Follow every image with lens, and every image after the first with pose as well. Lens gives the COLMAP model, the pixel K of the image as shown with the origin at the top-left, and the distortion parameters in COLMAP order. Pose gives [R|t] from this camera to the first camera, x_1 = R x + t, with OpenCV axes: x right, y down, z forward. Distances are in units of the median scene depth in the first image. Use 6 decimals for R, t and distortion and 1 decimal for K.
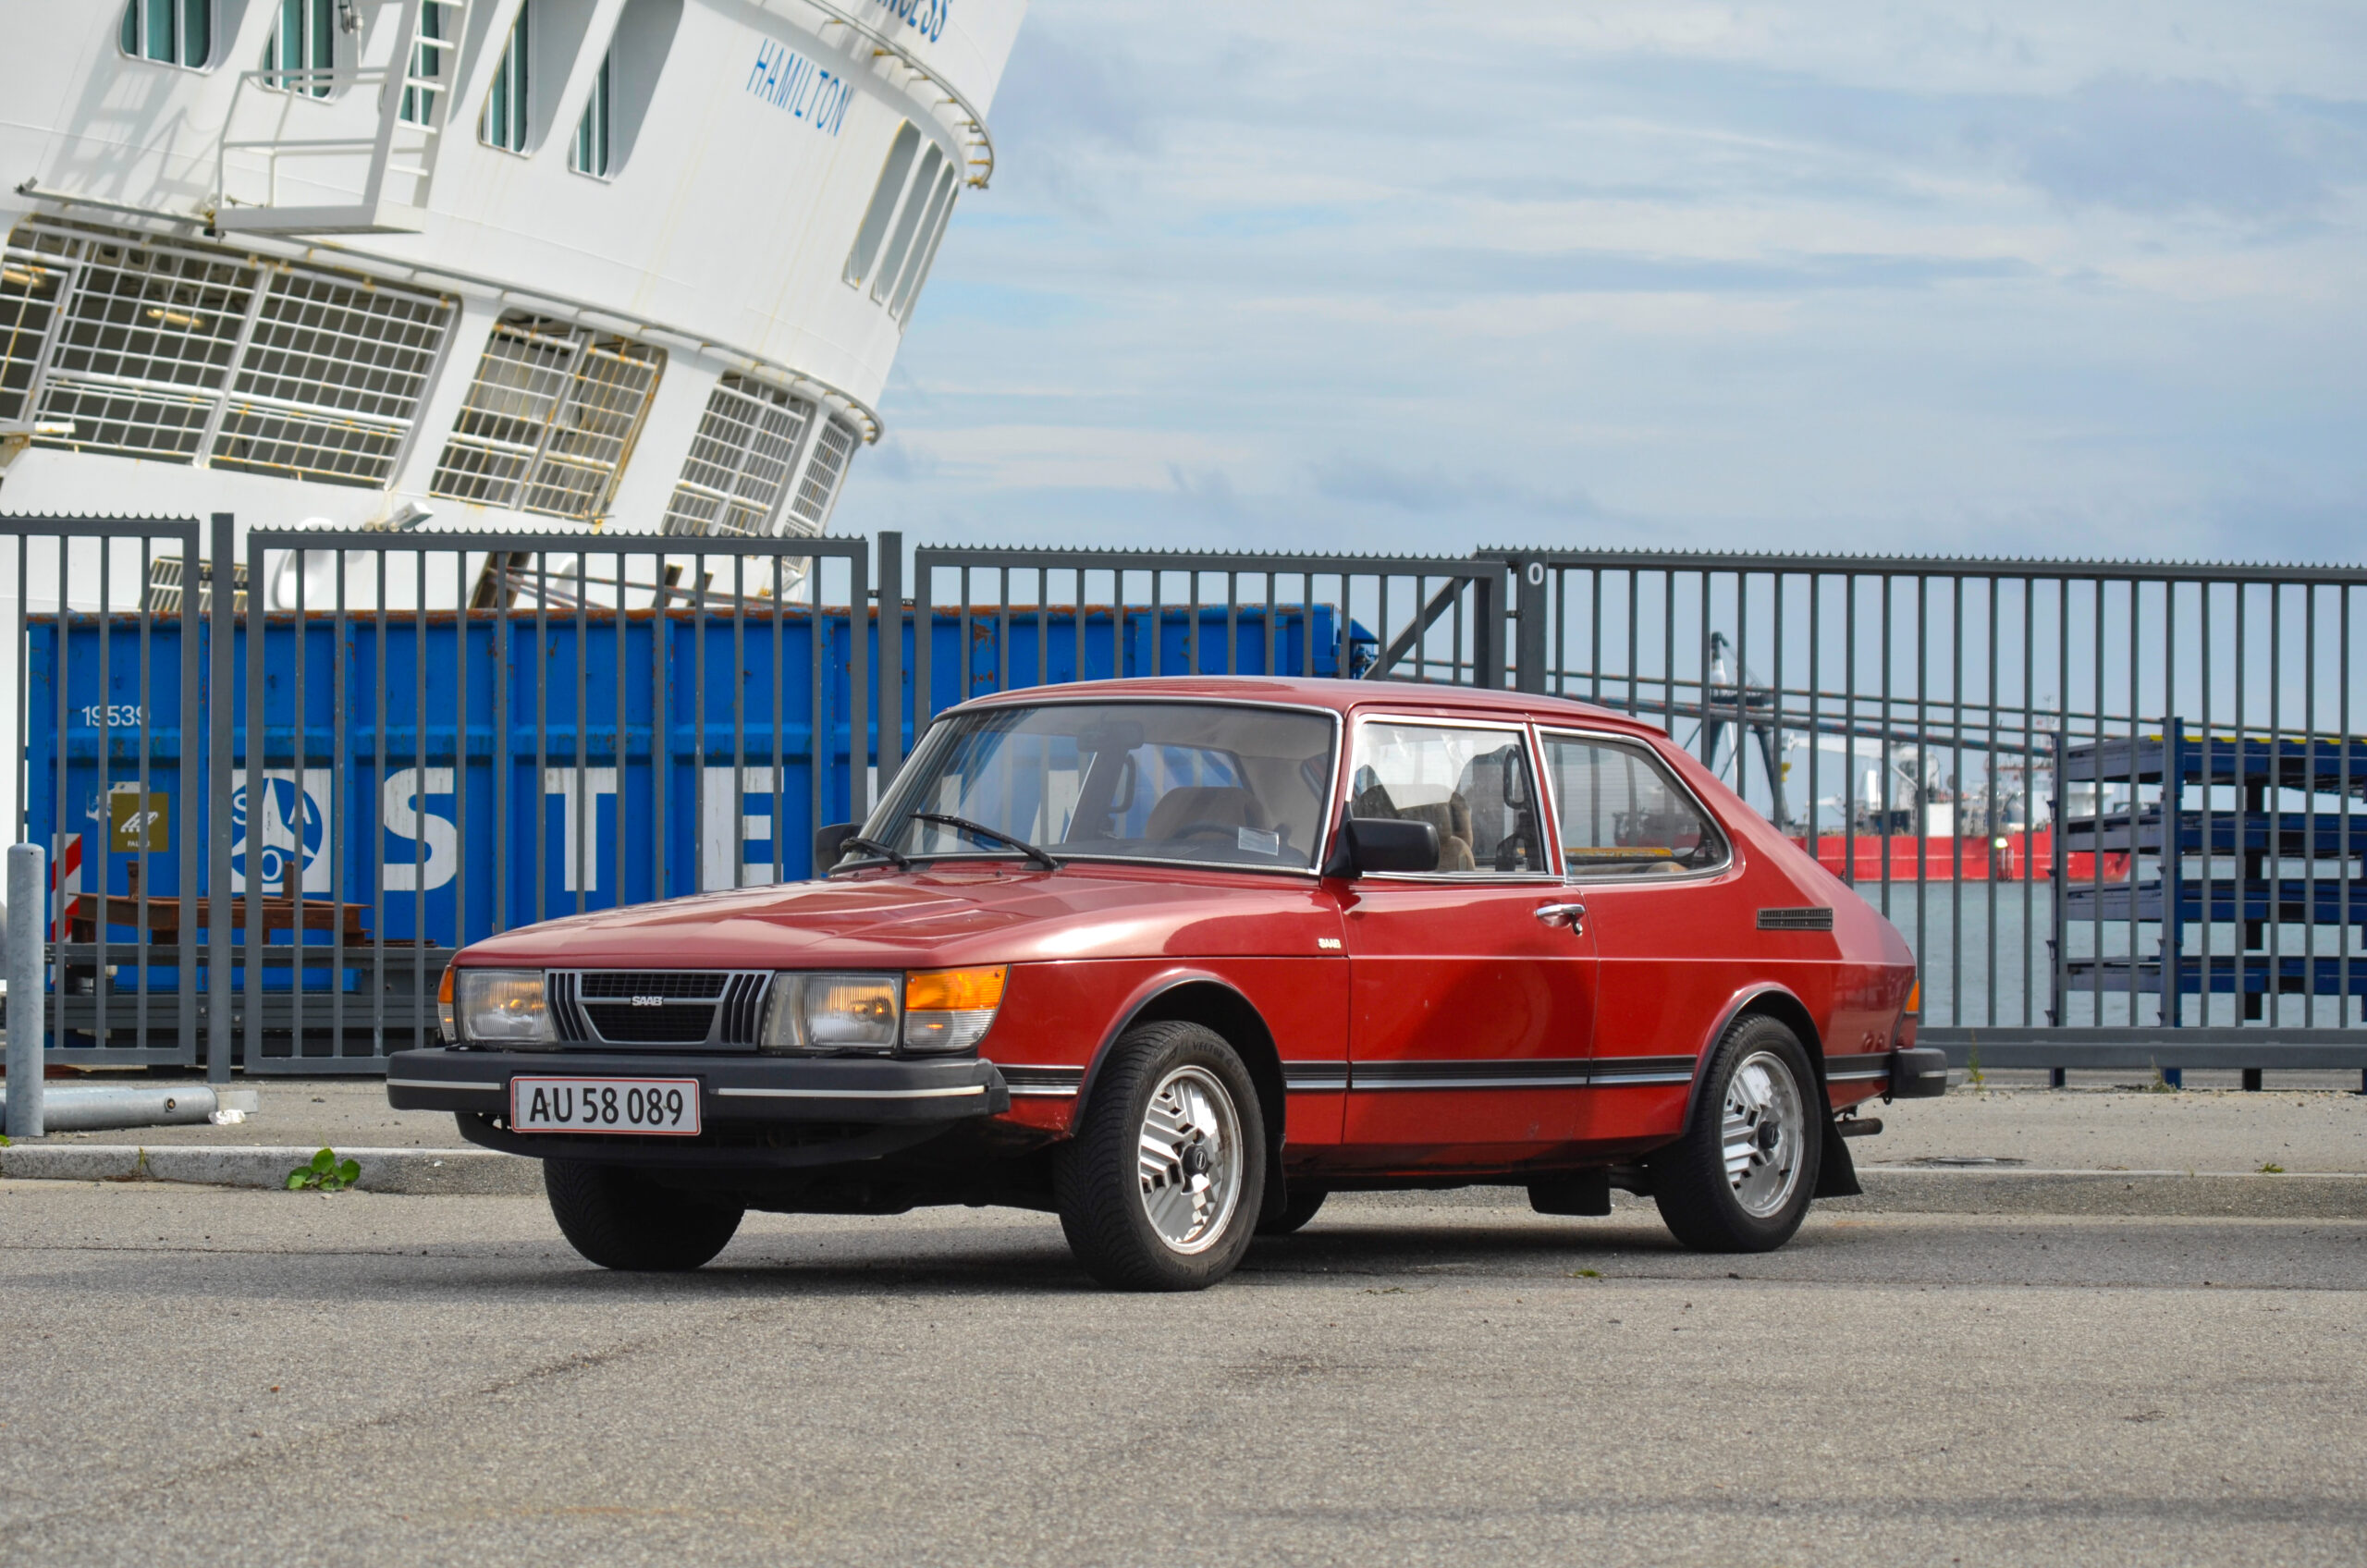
lens RADIAL K [[6774.1, 0, 1200.3], [0, 6774.1, 773.8], [0, 0, 1]] dist [0.066139, 0.000000]
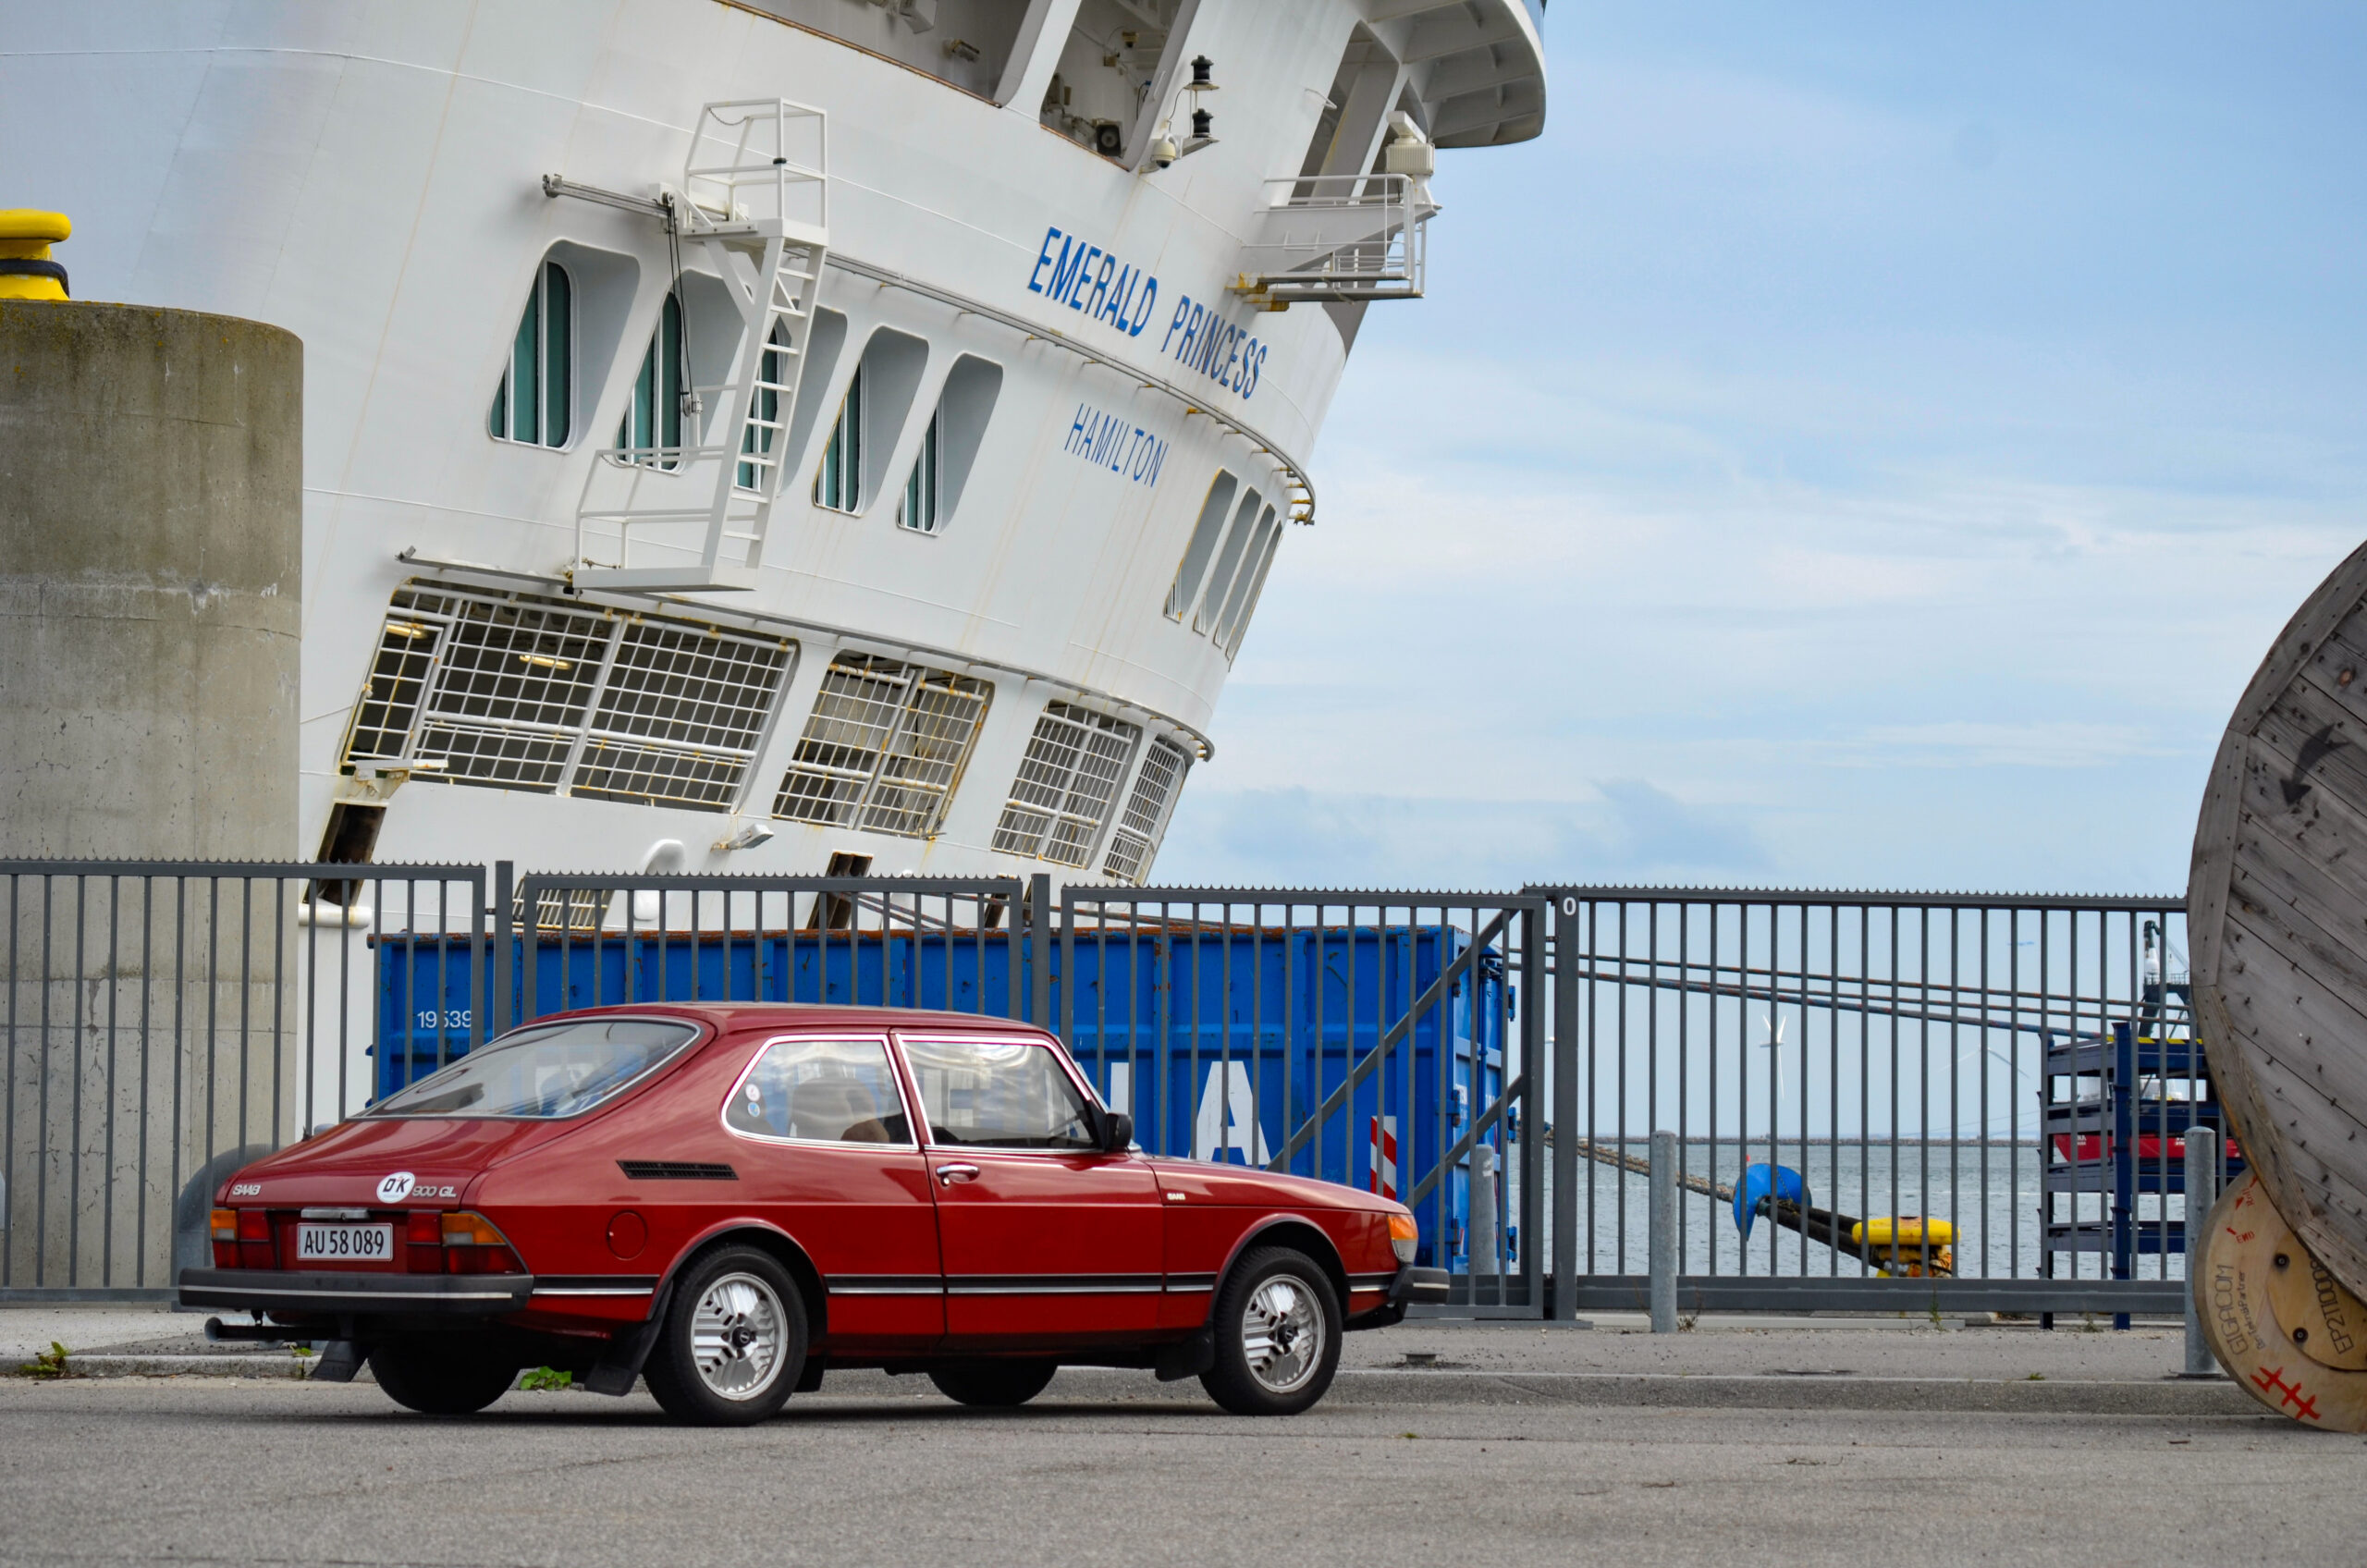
lens RADIAL K [[6774.1, 0, 1188.5], [0, 6774.1, 721.1], [0, 0, 1]] dist [0.066139, 0.000000]
pose [[0.997722, -0.003101, -0.067384, 0.056868], [-0.000314, 0.998719, -0.050607, -0.000710], [0.067454, 0.050512, 0.996443, -0.206323]]
